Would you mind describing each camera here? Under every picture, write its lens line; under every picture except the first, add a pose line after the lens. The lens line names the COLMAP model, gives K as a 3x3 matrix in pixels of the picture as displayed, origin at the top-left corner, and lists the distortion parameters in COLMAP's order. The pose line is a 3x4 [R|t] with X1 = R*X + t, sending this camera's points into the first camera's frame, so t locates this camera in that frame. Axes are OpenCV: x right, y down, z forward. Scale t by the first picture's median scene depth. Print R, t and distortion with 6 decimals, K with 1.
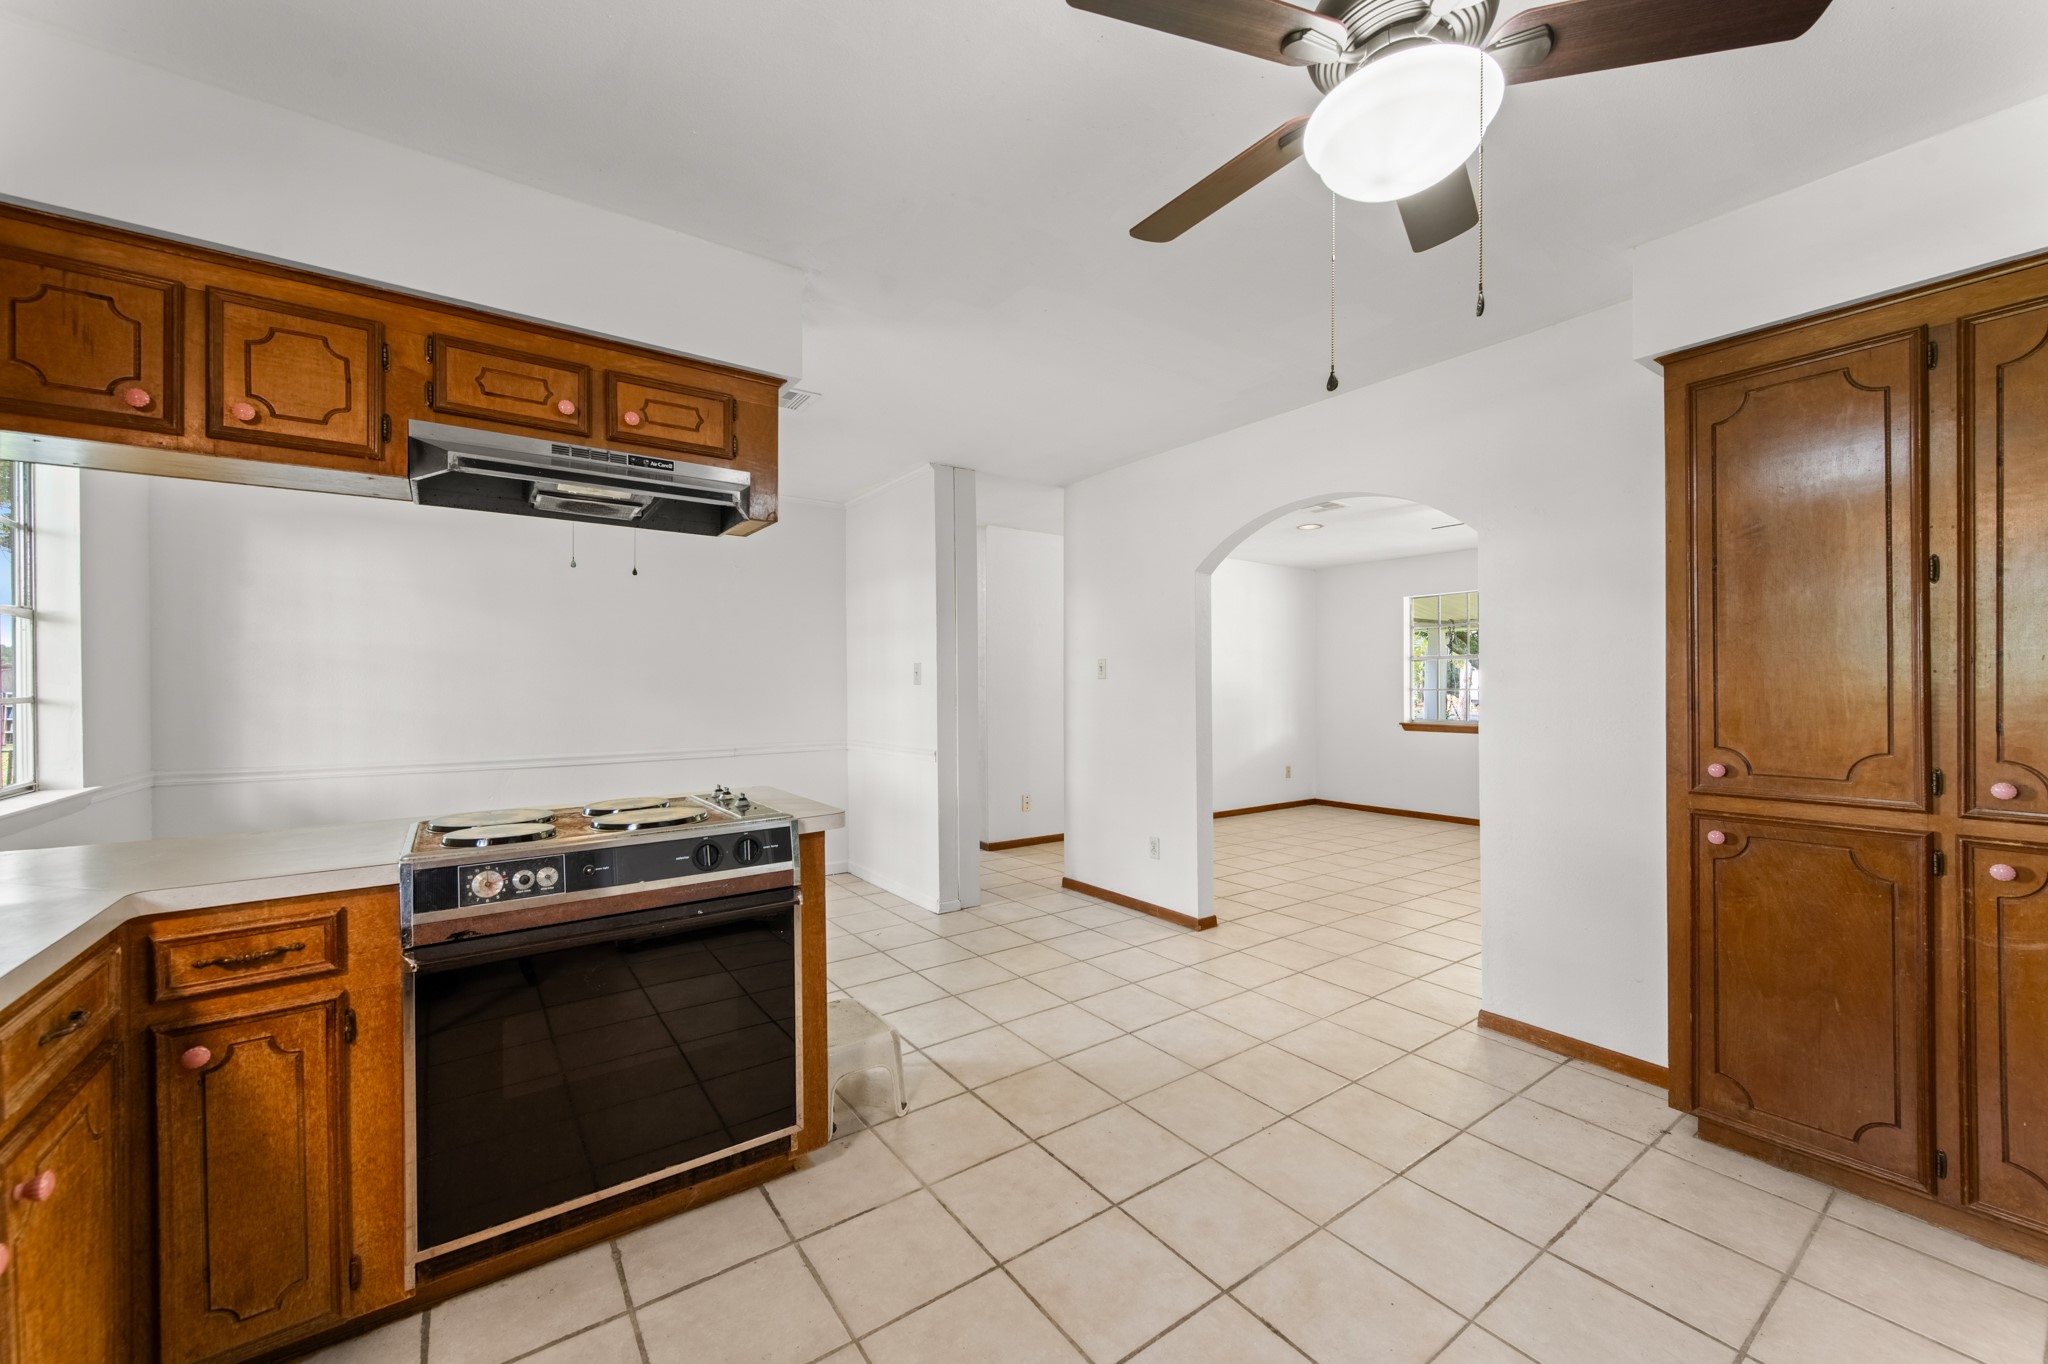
lens RADIAL K [[798.8, 0, 1025.1], [0, 798.8, 681.7], [0, 0, 1]] dist [0.004741, -0.000361]
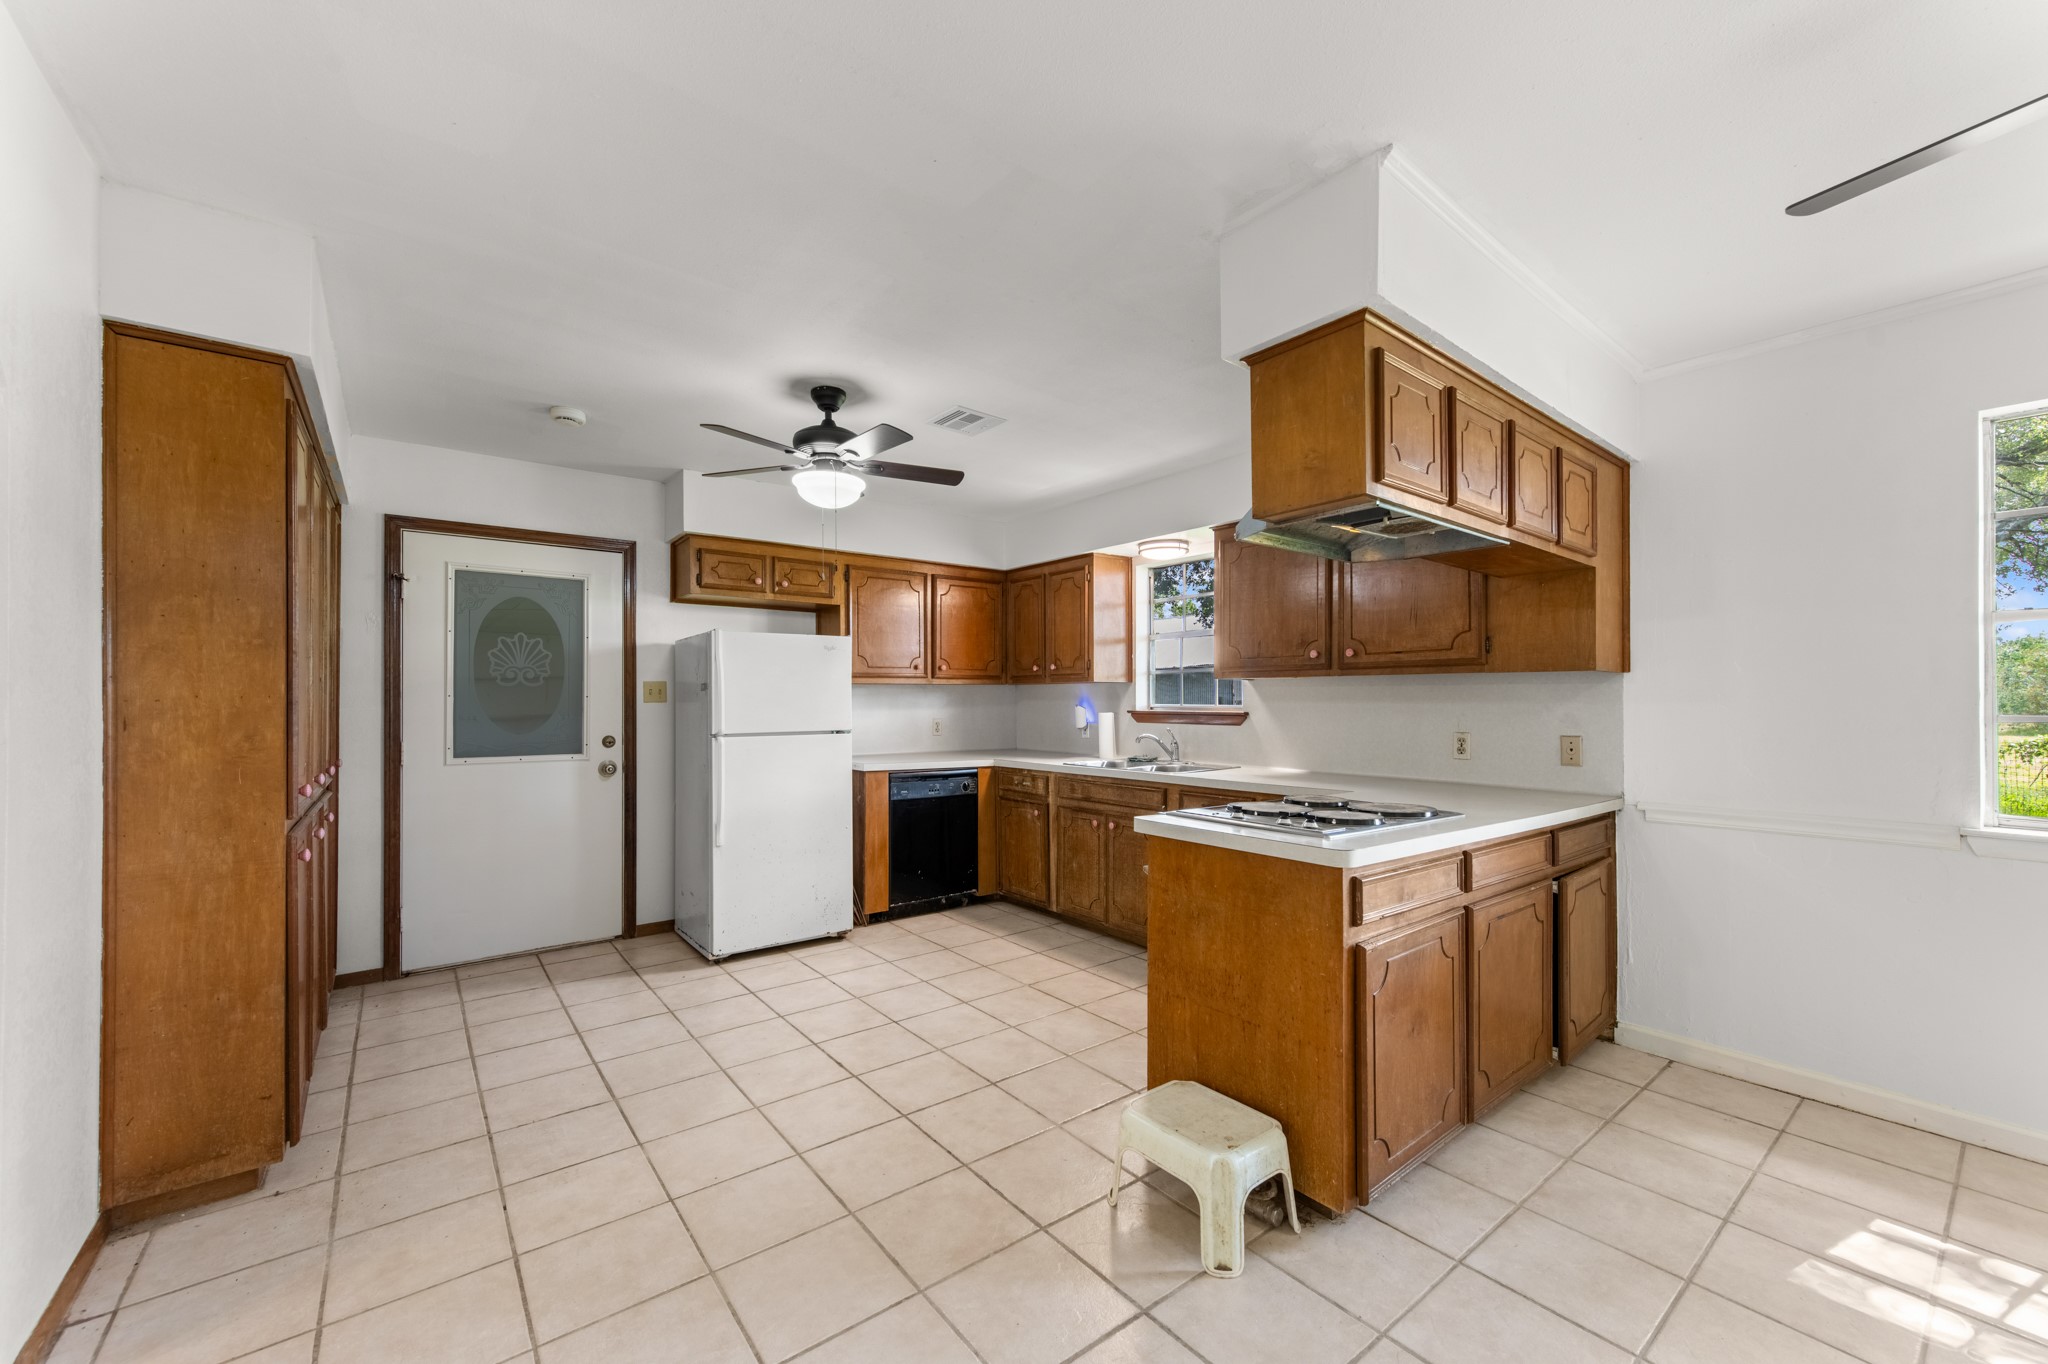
lens RADIAL K [[798.8, 0, 1030.8], [0, 798.8, 697.5], [0, 0, 1]] dist [0.004741, -0.000361]
pose [[-0.998921, 0.003651, -0.046306, -0.028093], [0.004071, 0.999951, -0.008986, 0.002449], [0.046271, -0.009164, -0.998887, 2.108792]]
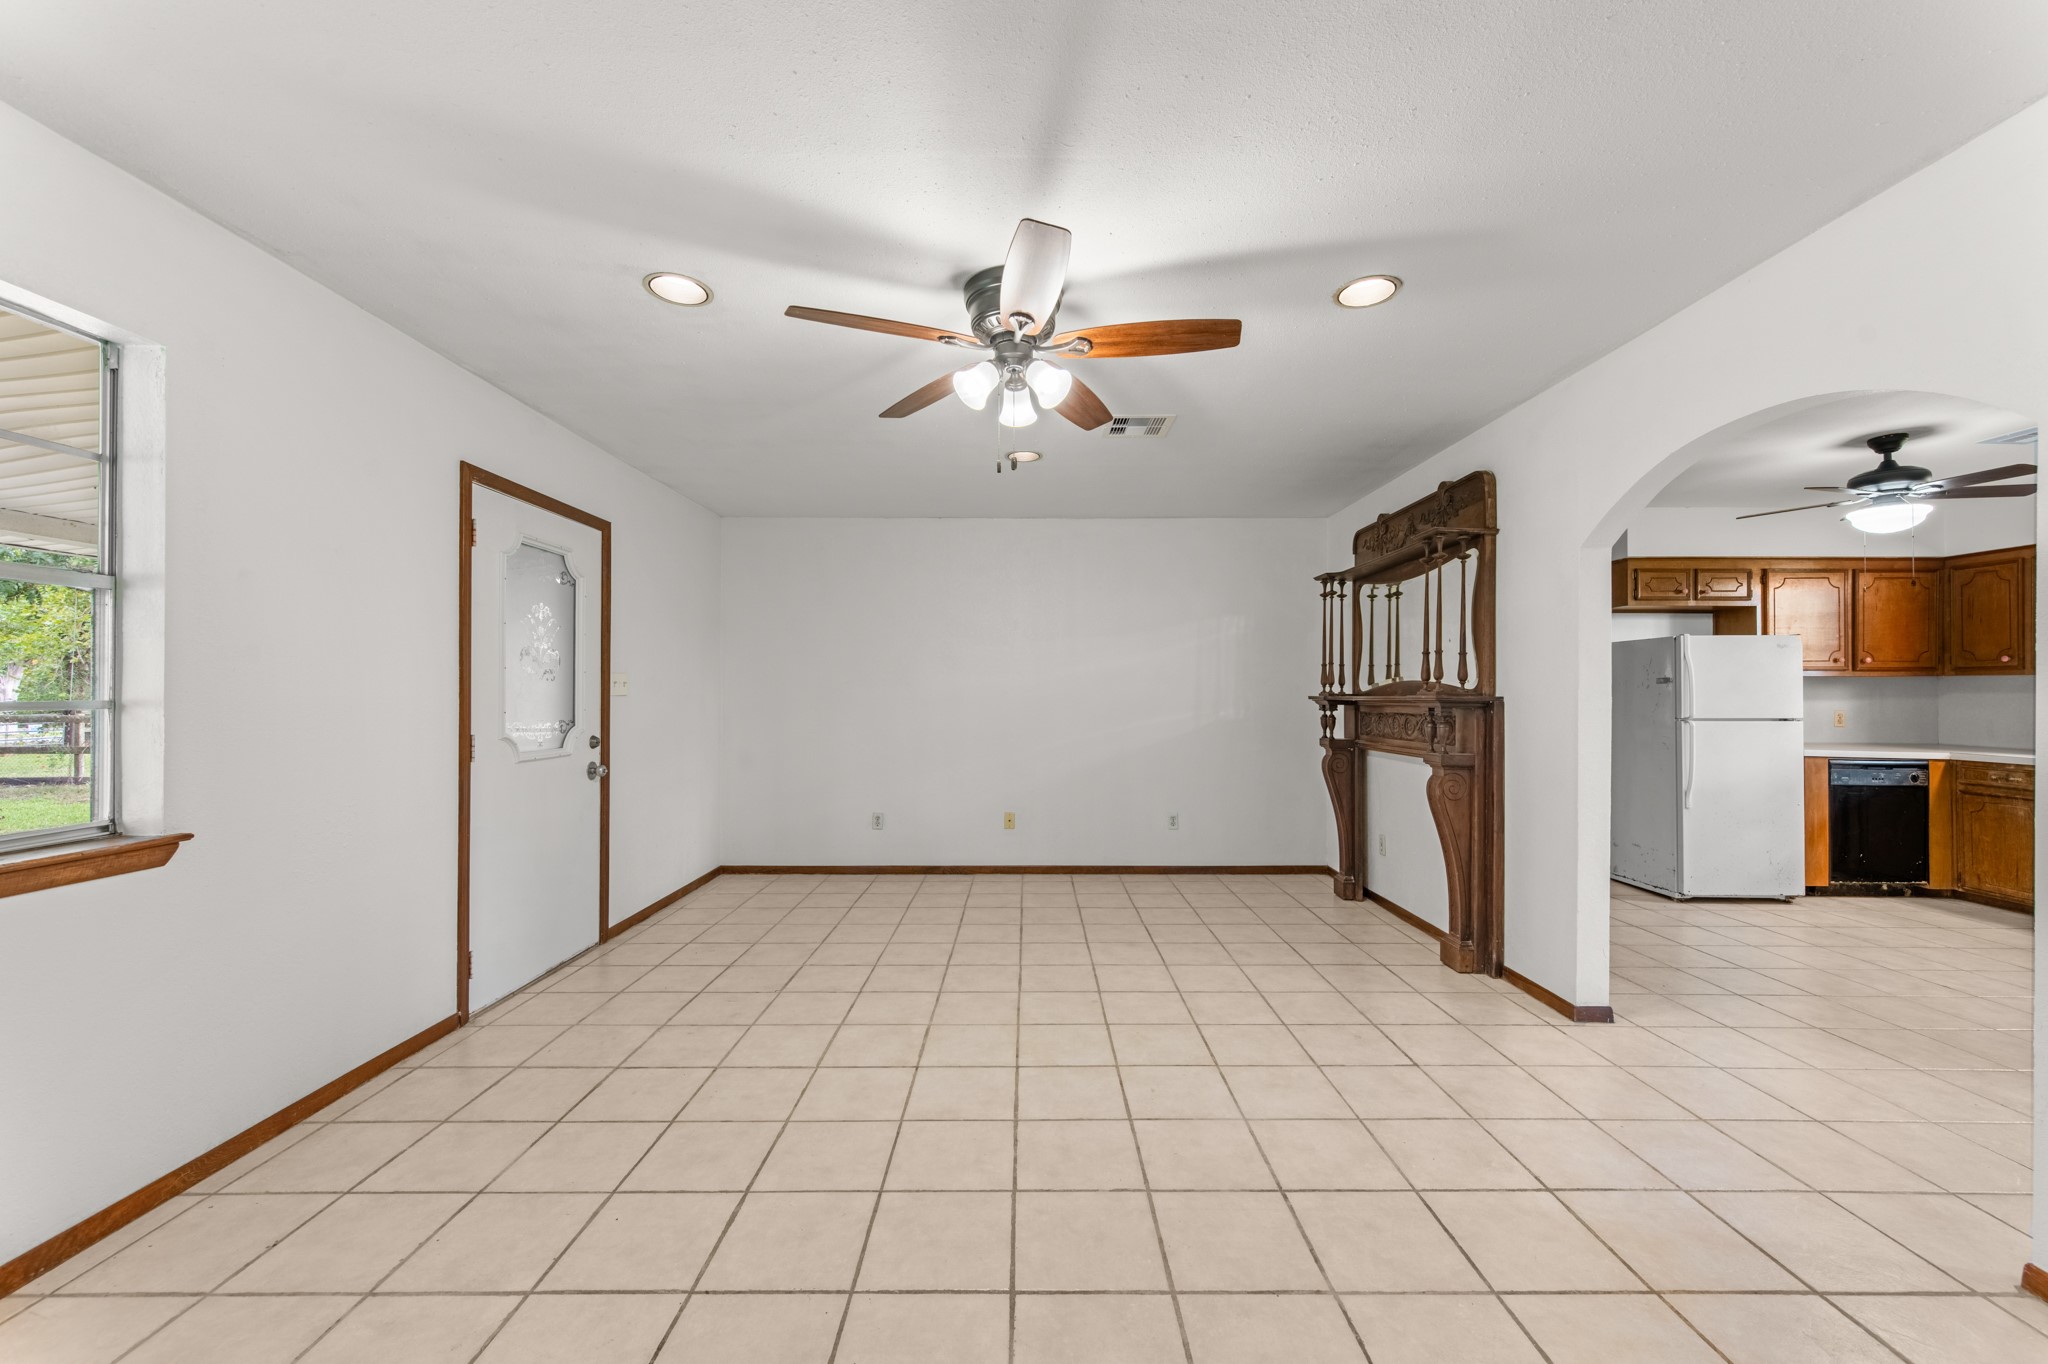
lens RADIAL K [[798.8, 0, 1034.3], [0, 798.8, 687.3], [0, 0, 1]] dist [0.004741, -0.000361]
pose [[-0.816147, 0.003498, 0.577834, 0.804127], [-0.004044, 0.999923, -0.011765, 0.012824], [-0.577830, -0.011939, -0.816069, 3.195482]]
